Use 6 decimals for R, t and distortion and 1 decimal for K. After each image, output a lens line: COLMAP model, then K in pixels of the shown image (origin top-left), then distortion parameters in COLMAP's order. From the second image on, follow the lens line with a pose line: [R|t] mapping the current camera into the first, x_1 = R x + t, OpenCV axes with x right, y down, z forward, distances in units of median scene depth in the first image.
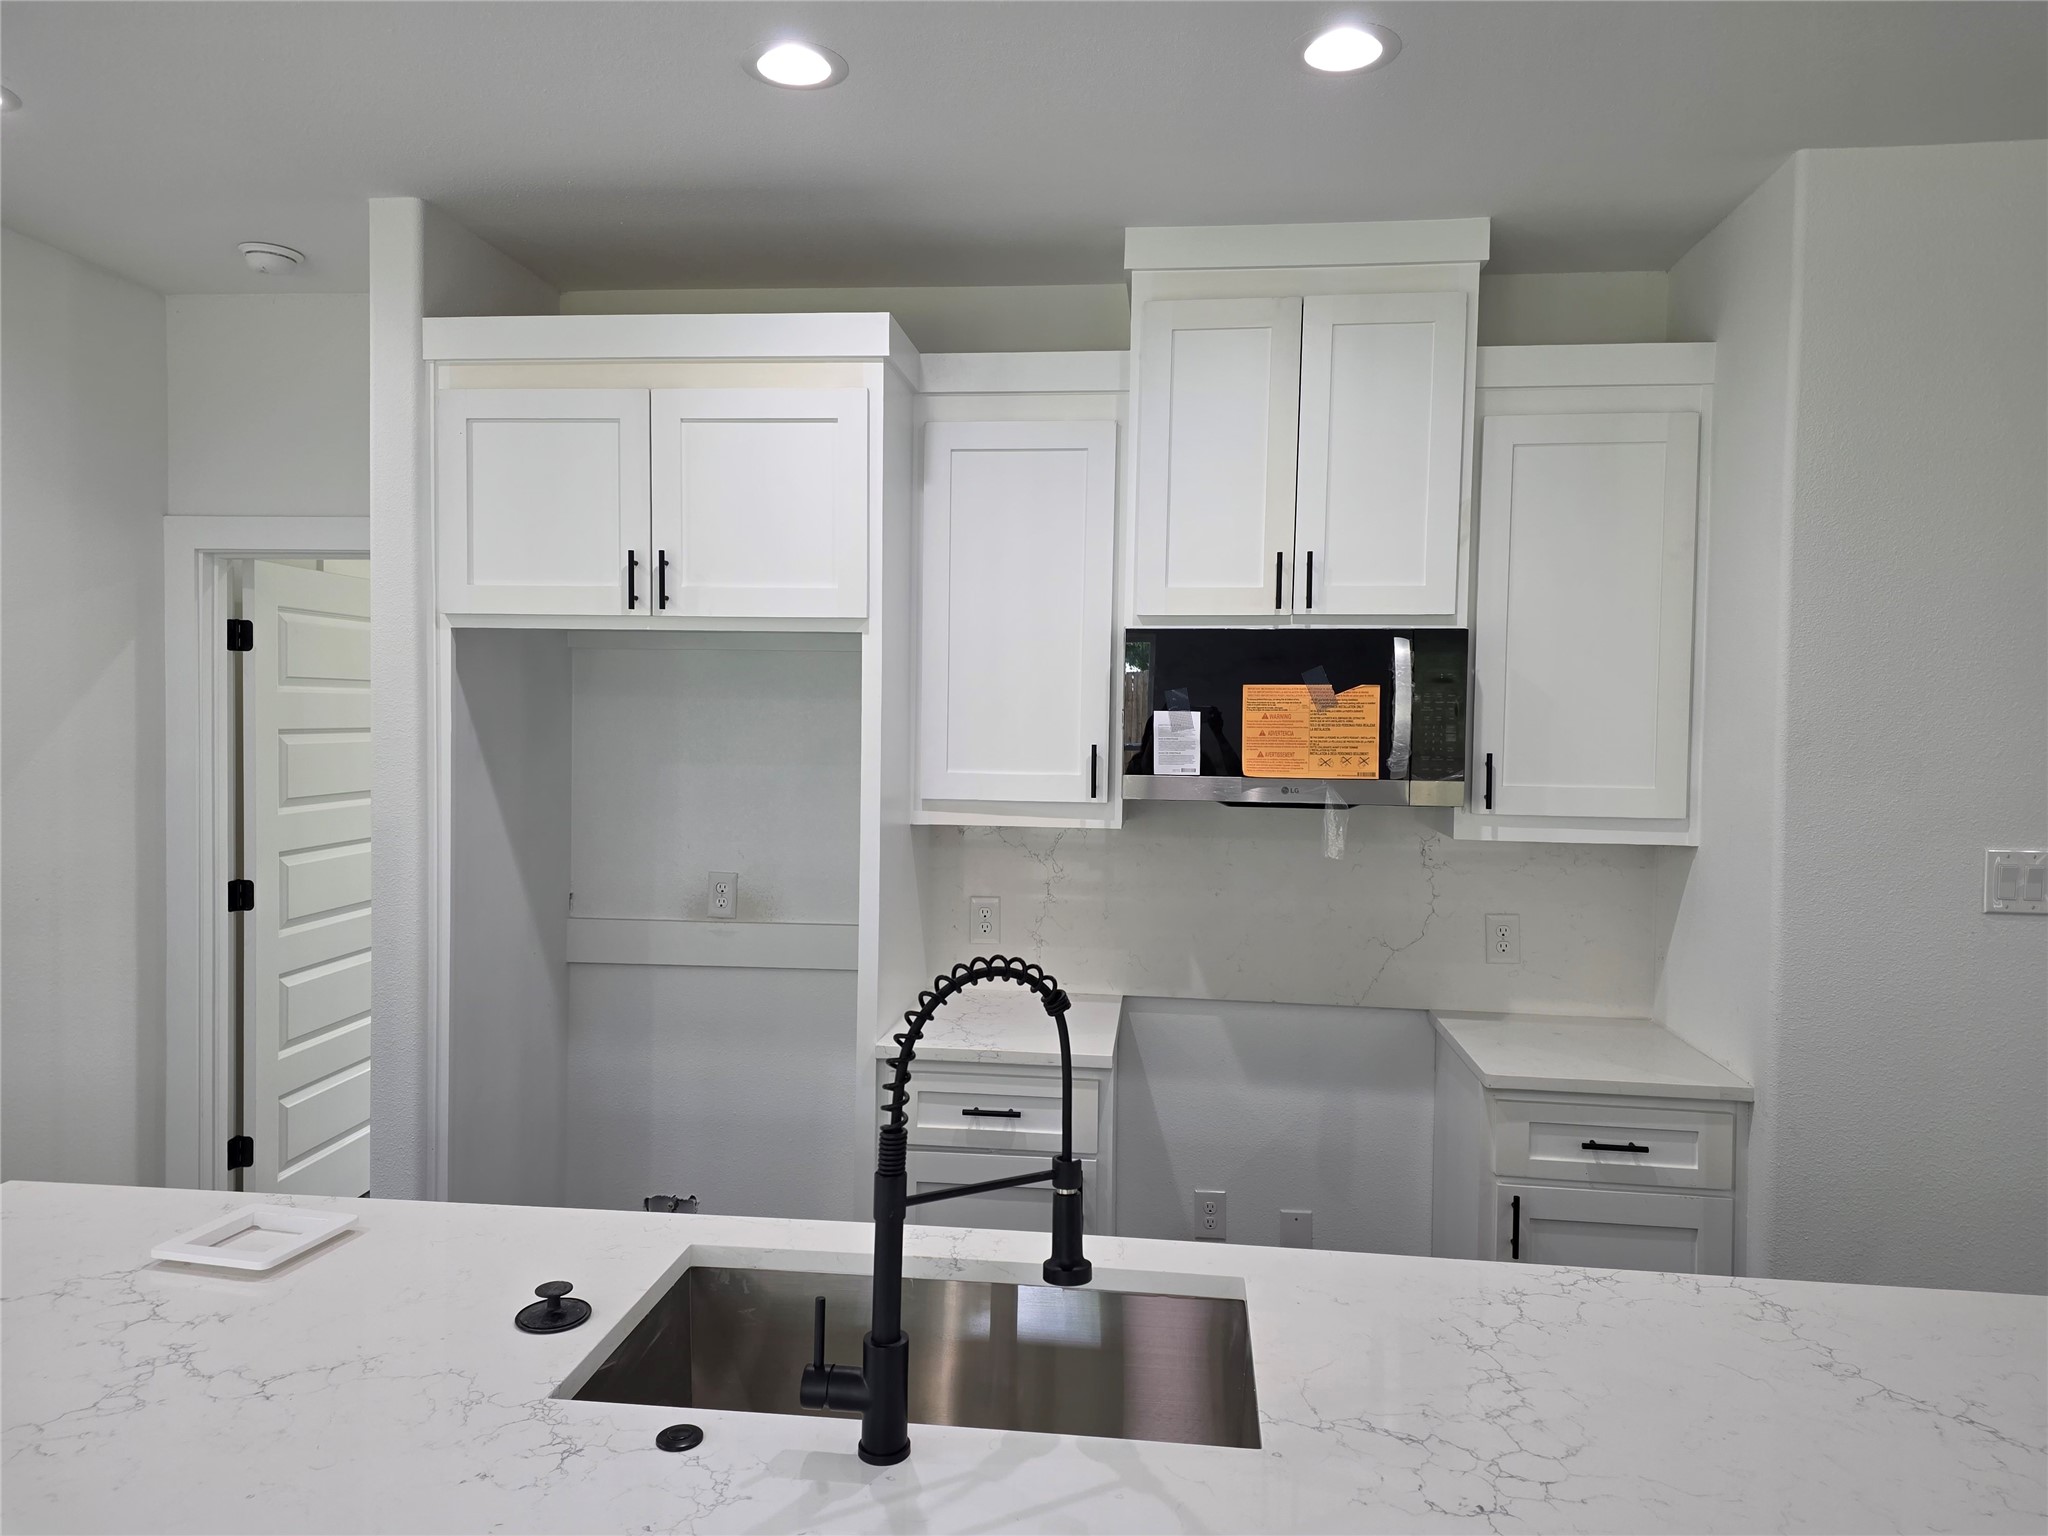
lens RADIAL K [[1336.9, 0, 1029.2], [0, 1336.9, 740.3], [0, 0, 1]] dist [0.063623, -0.058102]
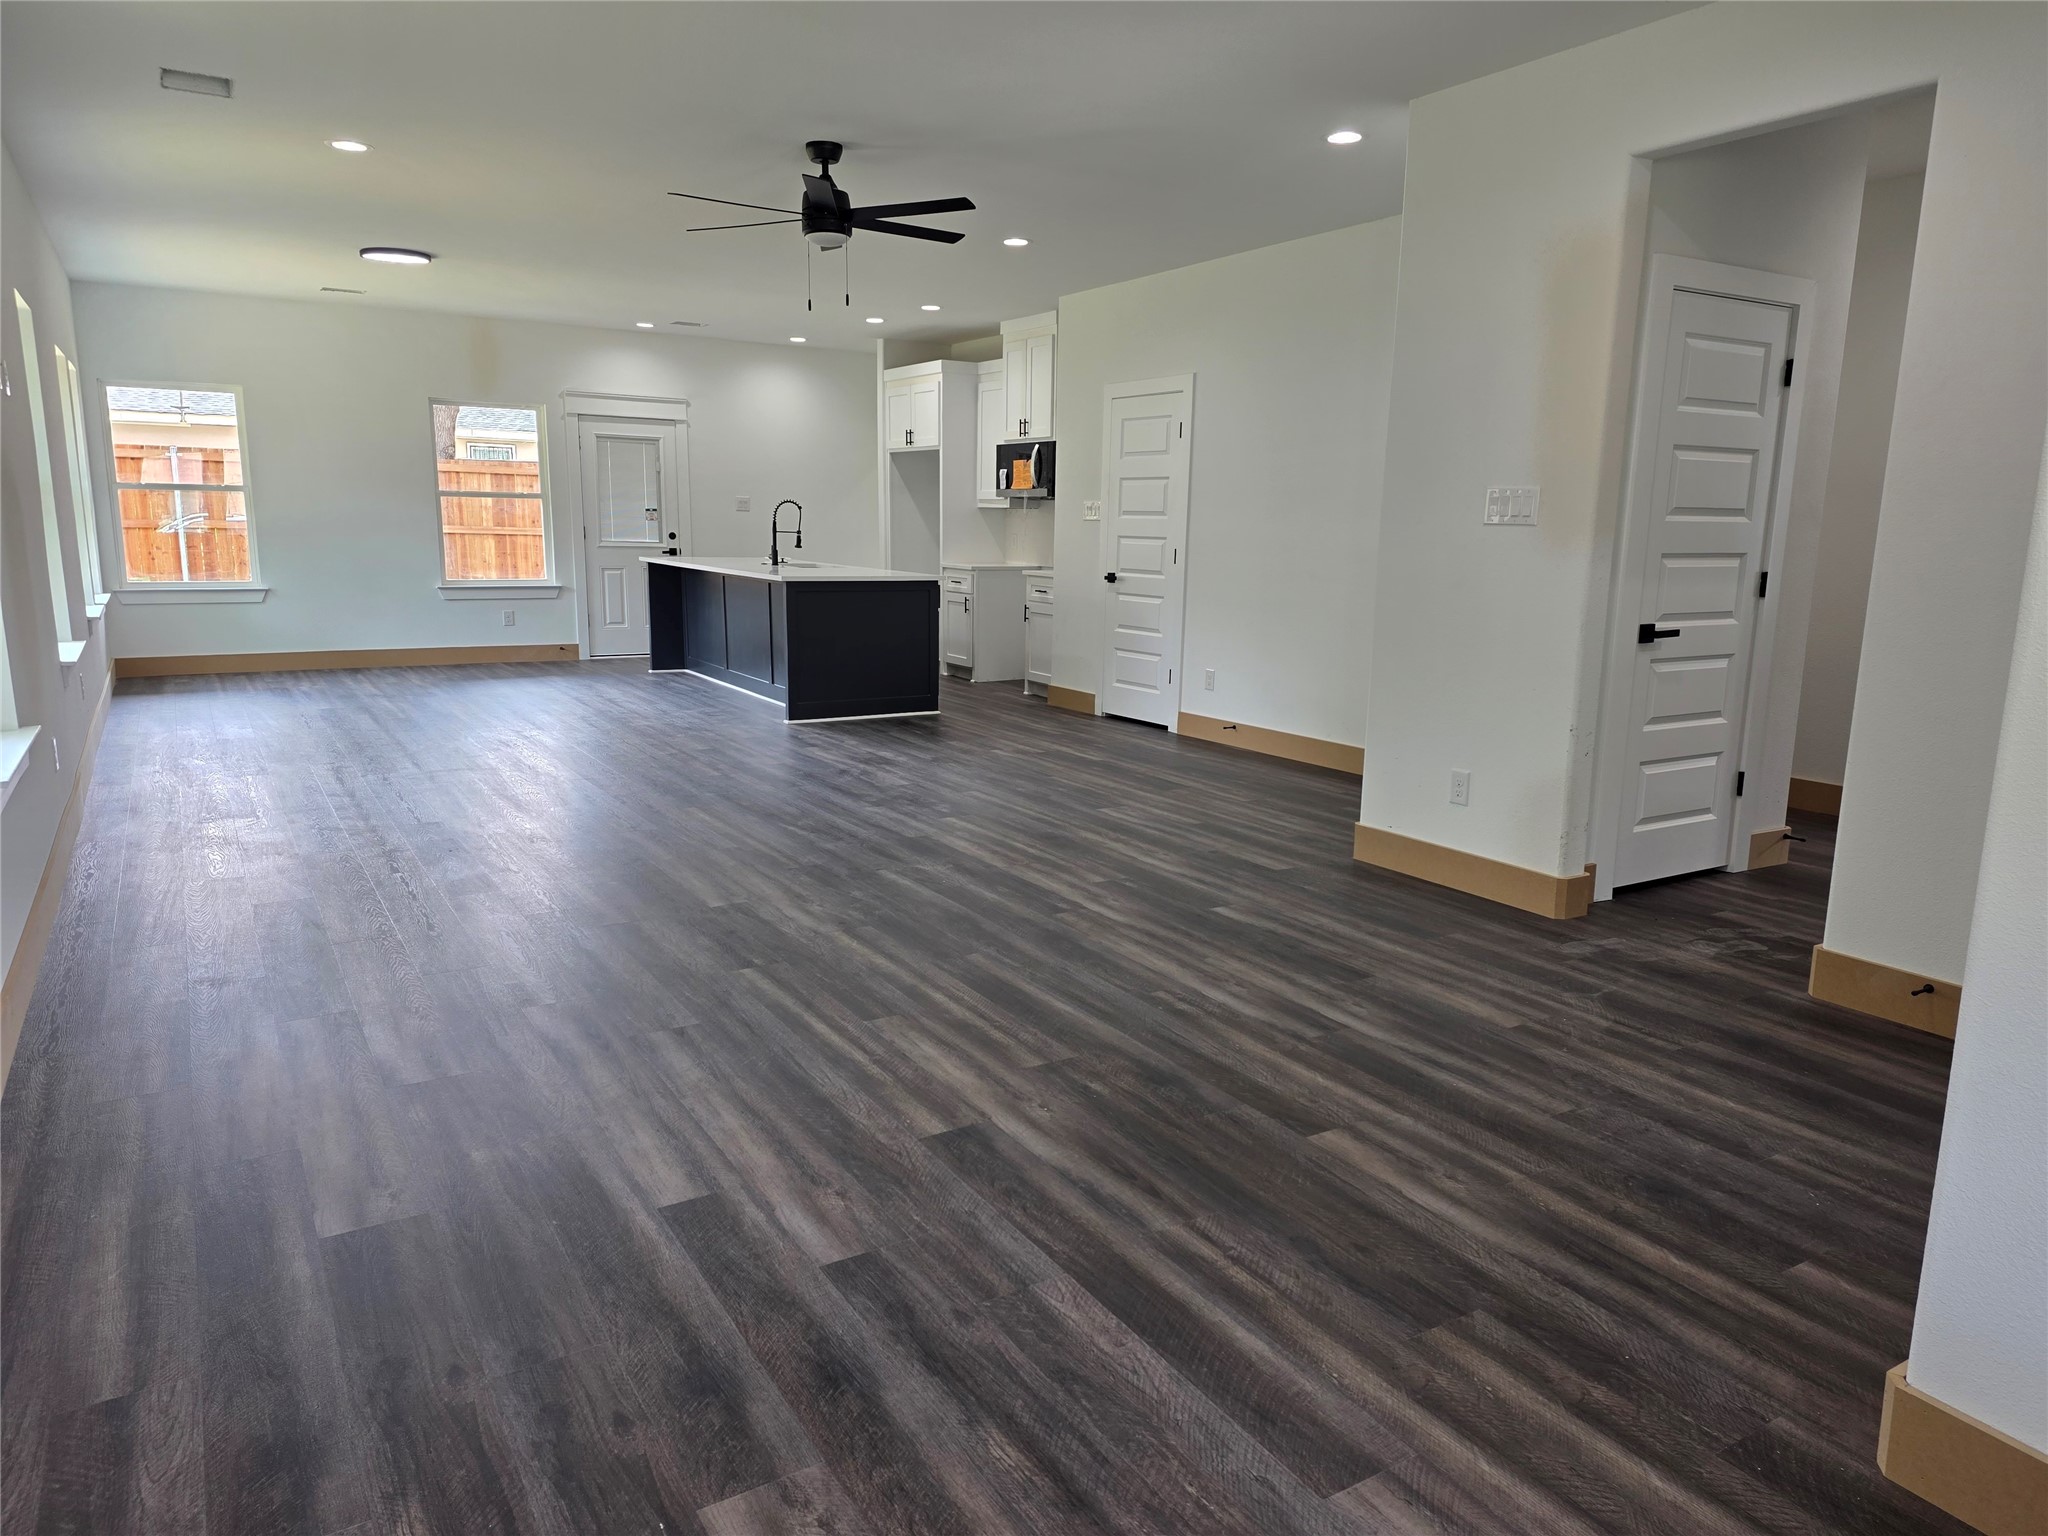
lens RADIAL K [[1336.9, 0, 1055.5], [0, 1336.9, 802.9], [0, 0, 1]] dist [0.063623, -0.058102]
pose [[0.632476, 0.159730, -0.757932, 2.975454], [-0.023507, 0.982014, 0.187338, 0.171191], [0.774223, -0.100671, 0.624855, -1.149141]]
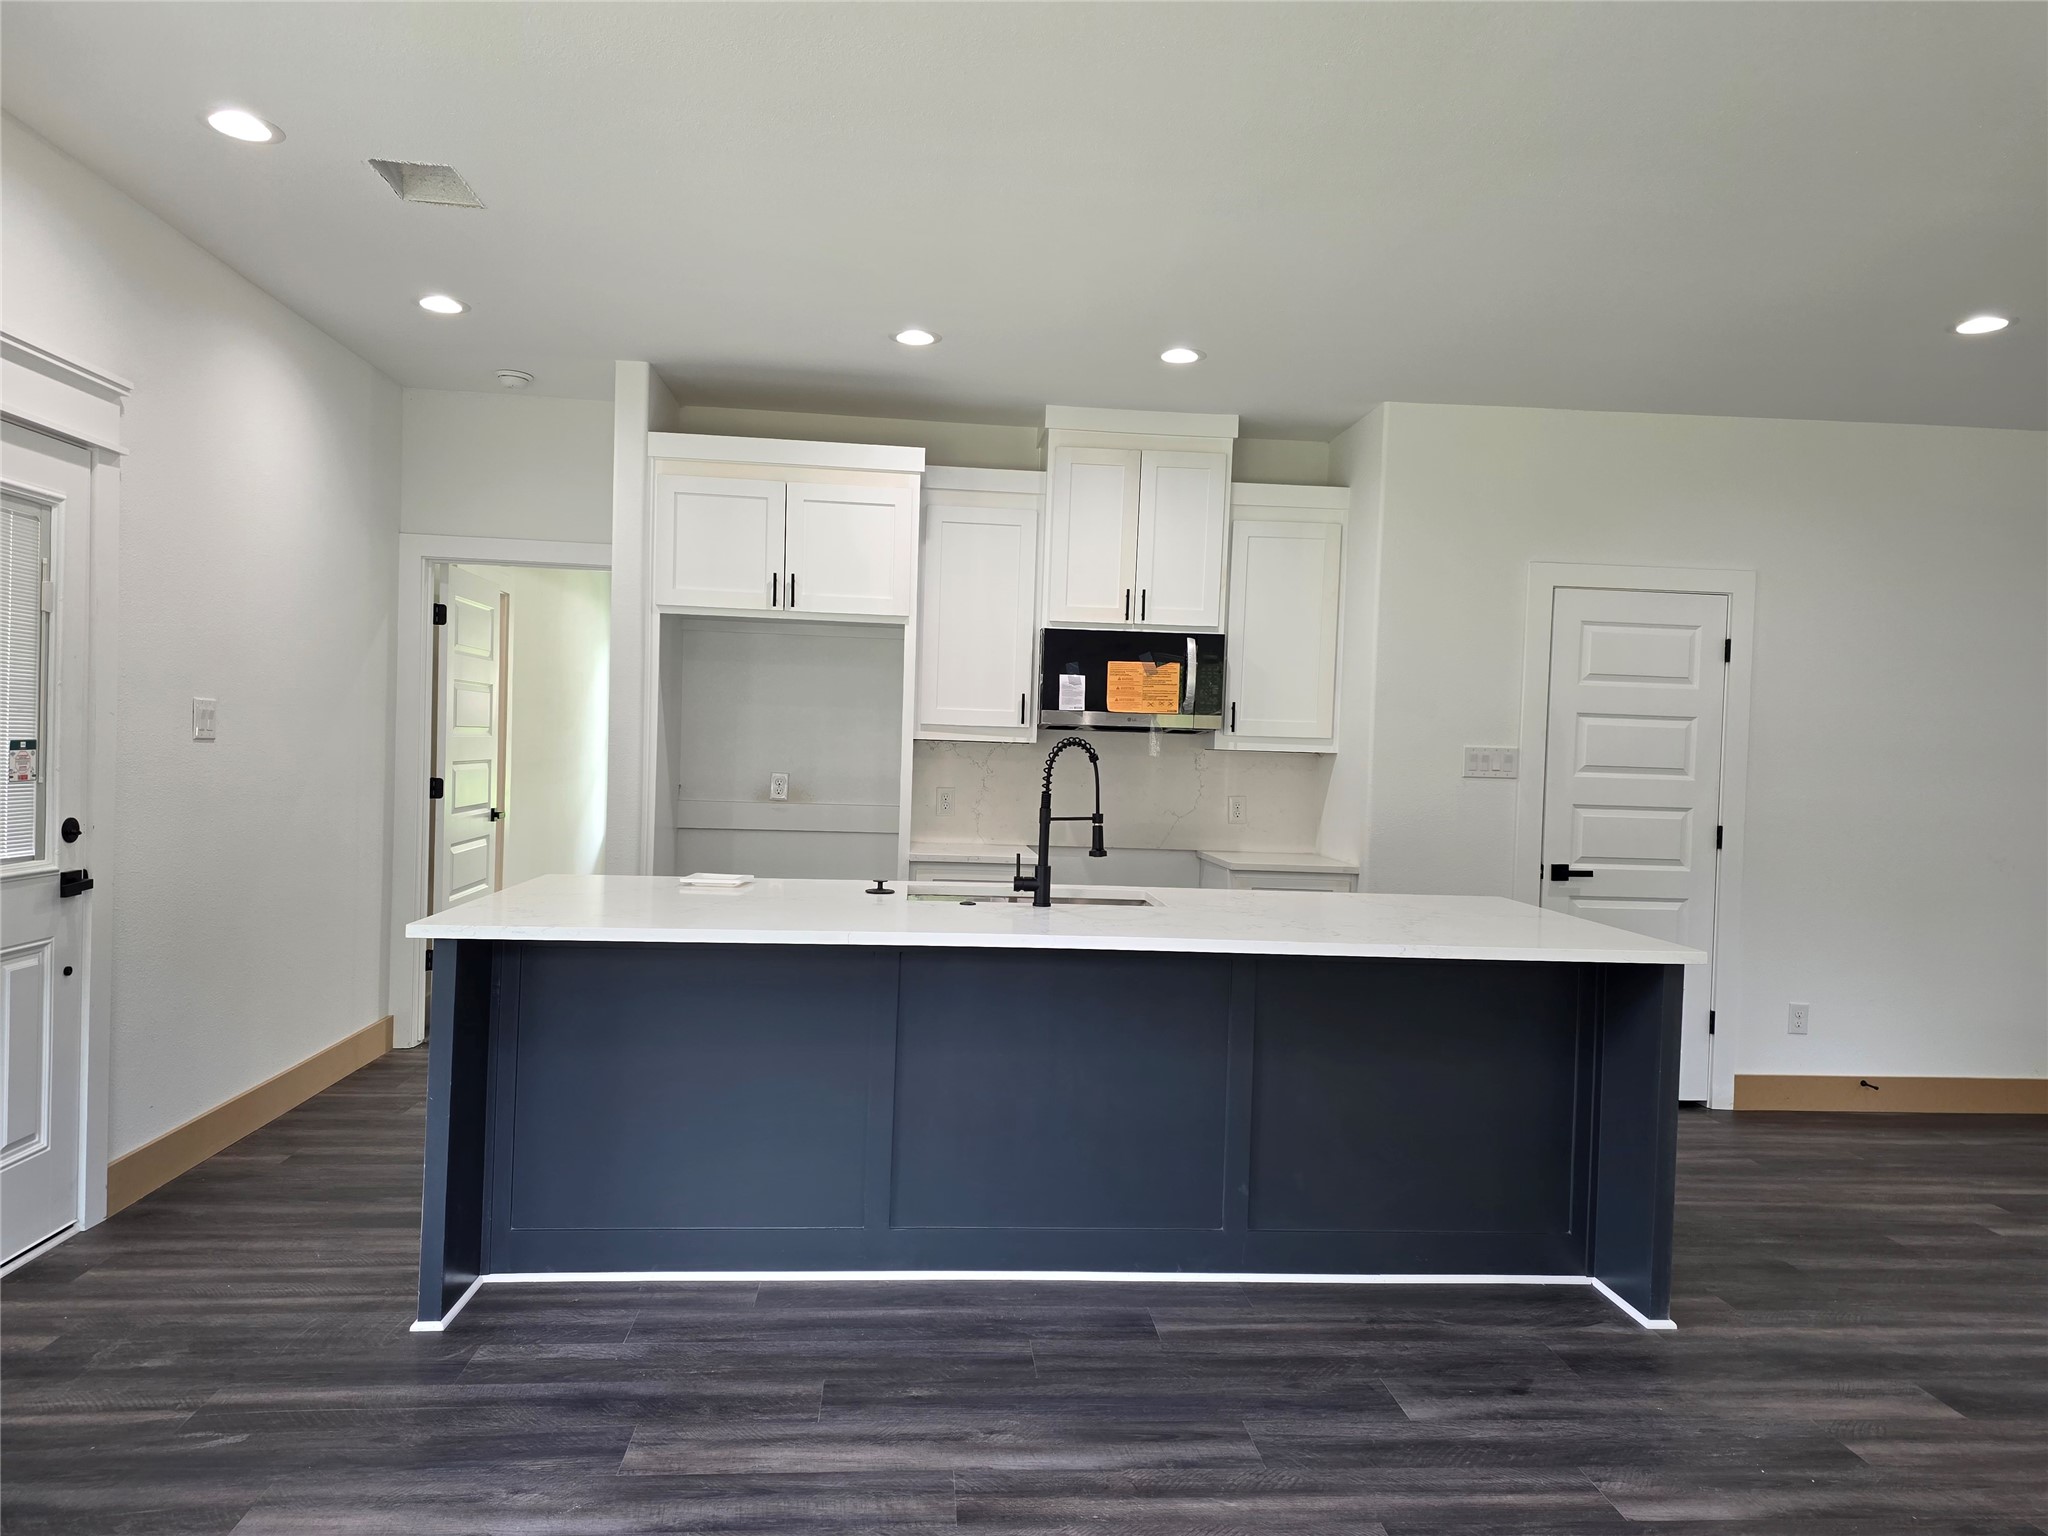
lens RADIAL K [[1336.9, 0, 1036.5], [0, 1336.9, 771.2], [0, 0, 1]] dist [0.063623, -0.058102]
pose [[0.979019, 0.013459, 0.203323, -0.304351], [-0.014878, 0.999874, 0.005450, 0.100248], [-0.203224, -0.008360, 0.979097, -0.766714]]
